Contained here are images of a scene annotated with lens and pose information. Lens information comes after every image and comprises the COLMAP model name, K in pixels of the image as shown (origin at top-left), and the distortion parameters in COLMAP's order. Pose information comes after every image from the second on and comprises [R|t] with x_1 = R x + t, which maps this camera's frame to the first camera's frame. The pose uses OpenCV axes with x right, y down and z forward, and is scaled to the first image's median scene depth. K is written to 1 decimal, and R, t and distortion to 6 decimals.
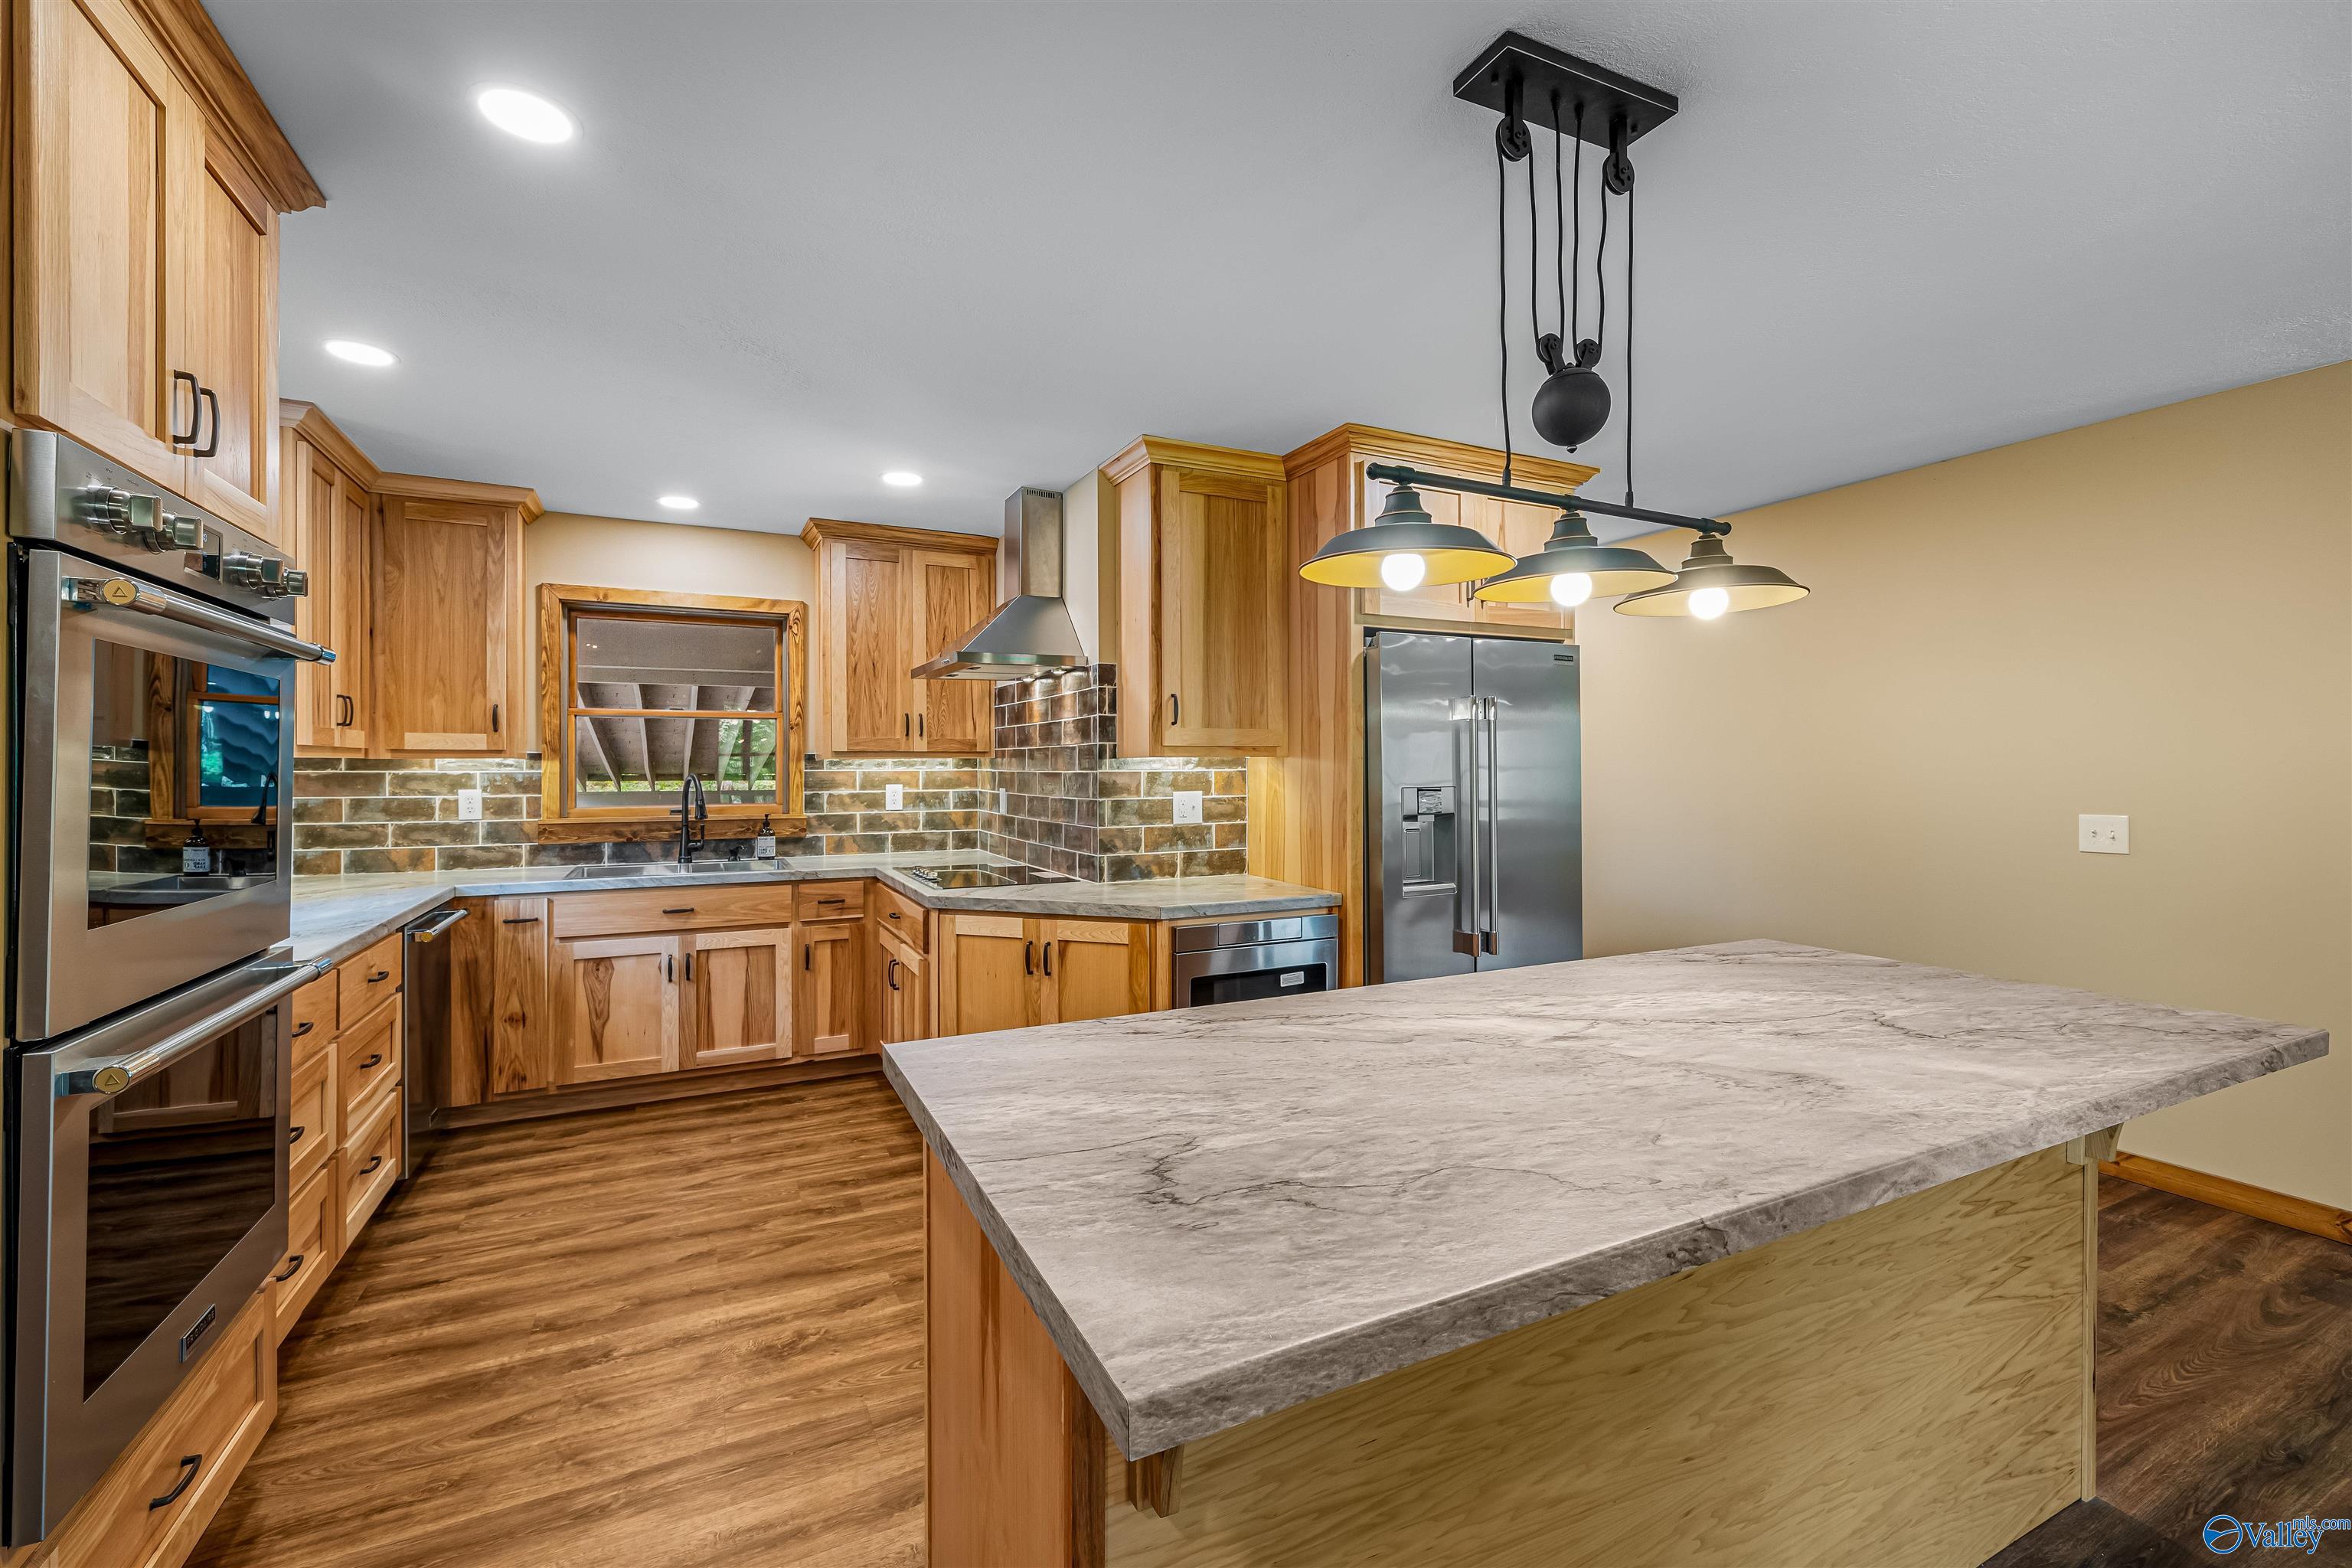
lens RADIAL K [[983.1, 0, 1197.9], [0, 983.1, 762.9], [0, 0, 1]] dist [0.001760, -0.000030]
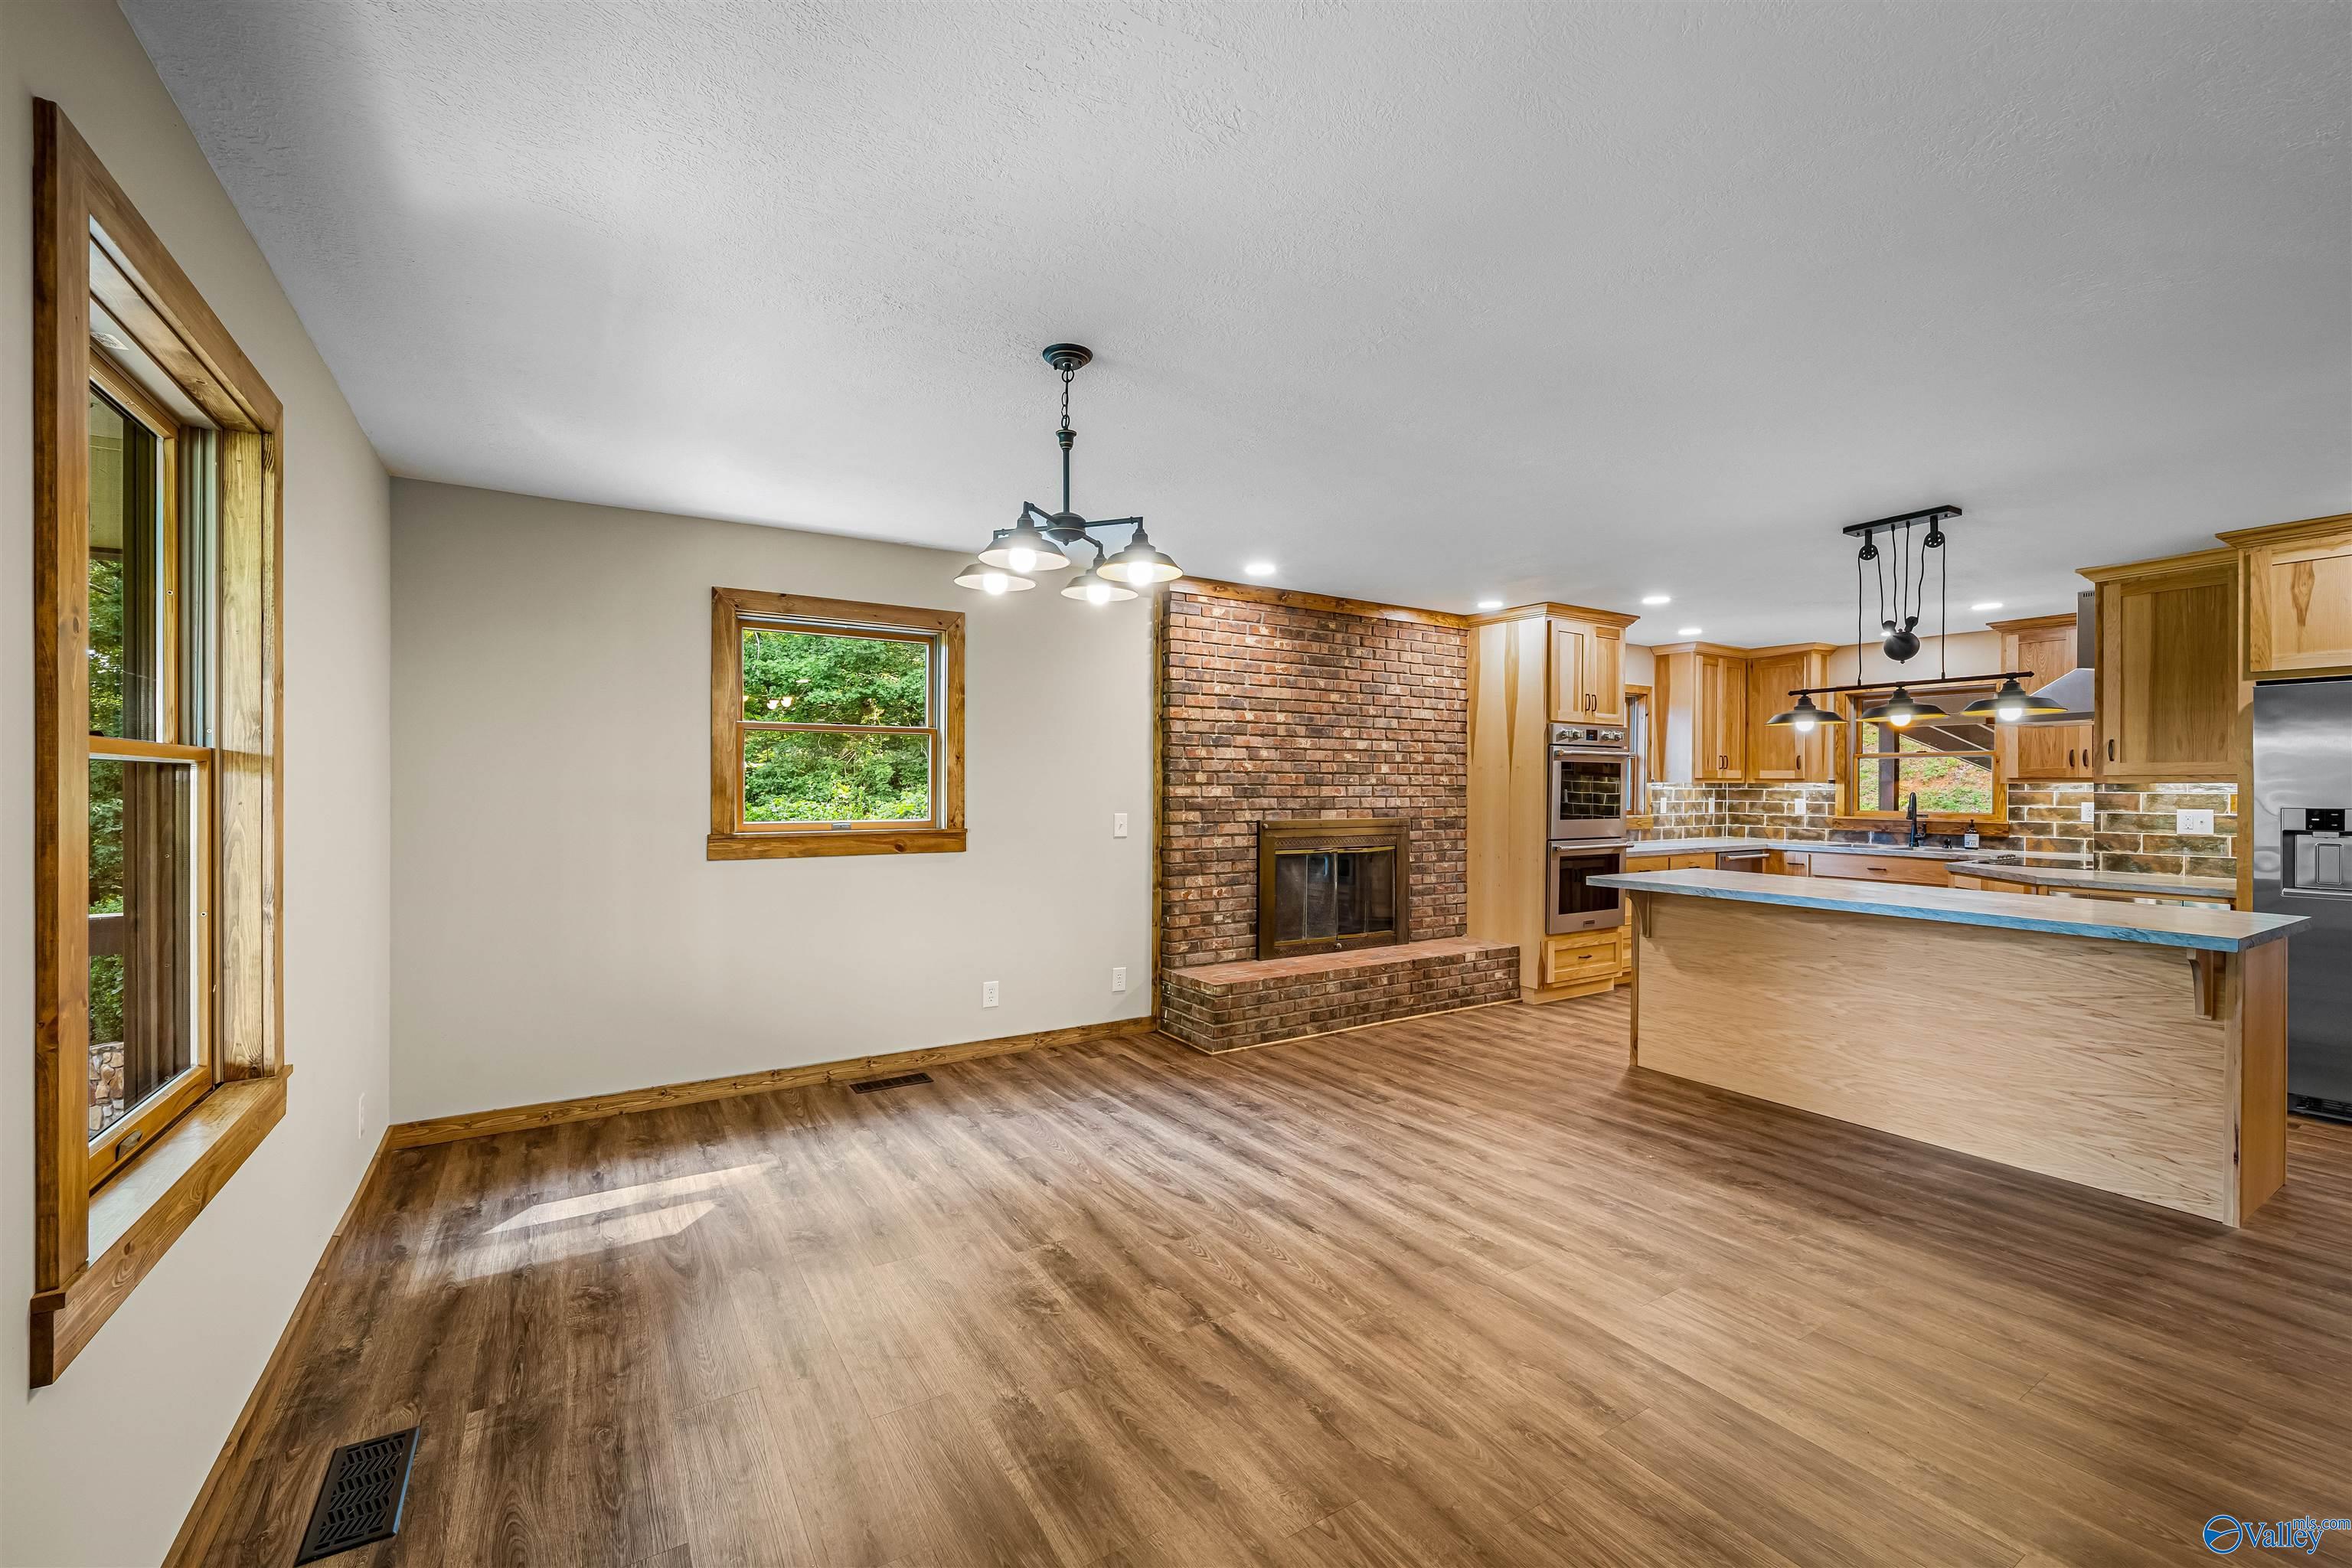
lens RADIAL K [[949.9, 0, 1172.6], [0, 949.9, 791.3], [0, 0, 1]] dist [-0.001081, 0.000366]
pose [[0.102426, 0.009188, -0.994698, 1.030698], [0.000504, 0.999957, 0.009289, -0.006245], [0.994741, -0.001453, 0.102417, -0.432847]]
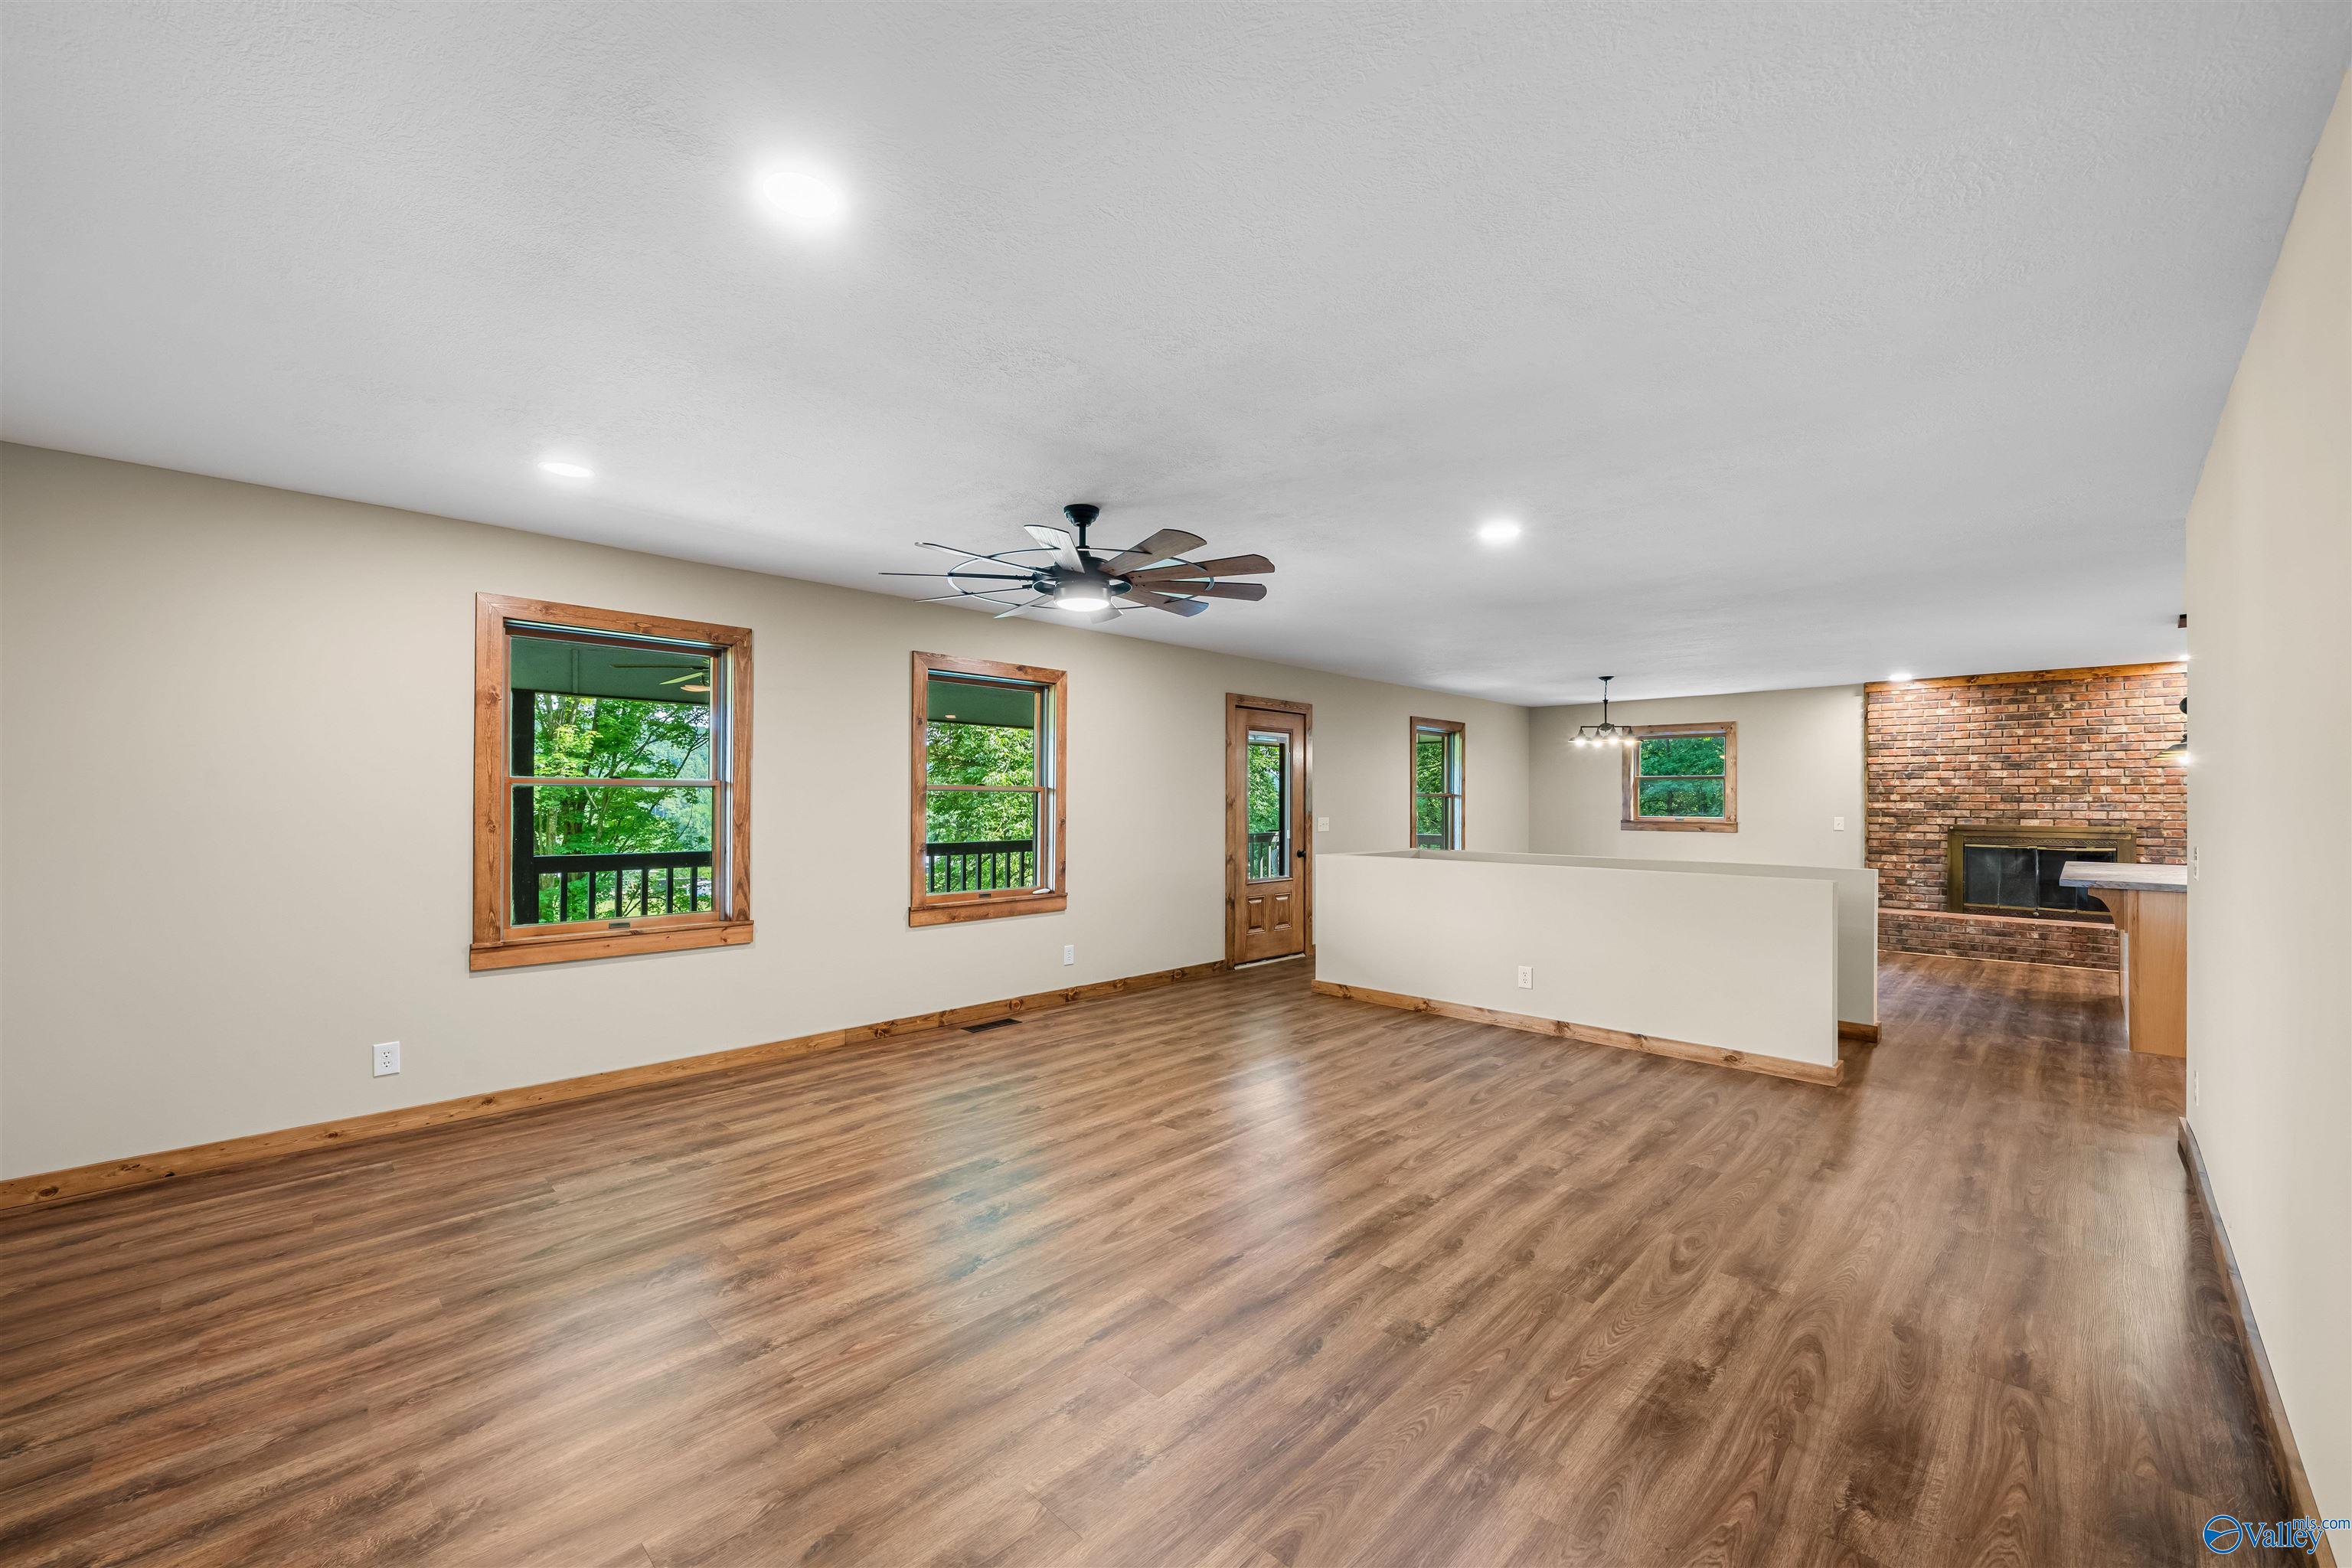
lens RADIAL K [[949.9, 0, 1081.4], [0, 949.9, 790.2], [0, 0, 1]] dist [-0.001081, 0.000366]
pose [[-0.966539, -0.002394, -0.256510, 2.095741], [0.000808, 0.999923, -0.012377, -0.004012], [0.256520, -0.012170, -0.966462, 1.323877]]
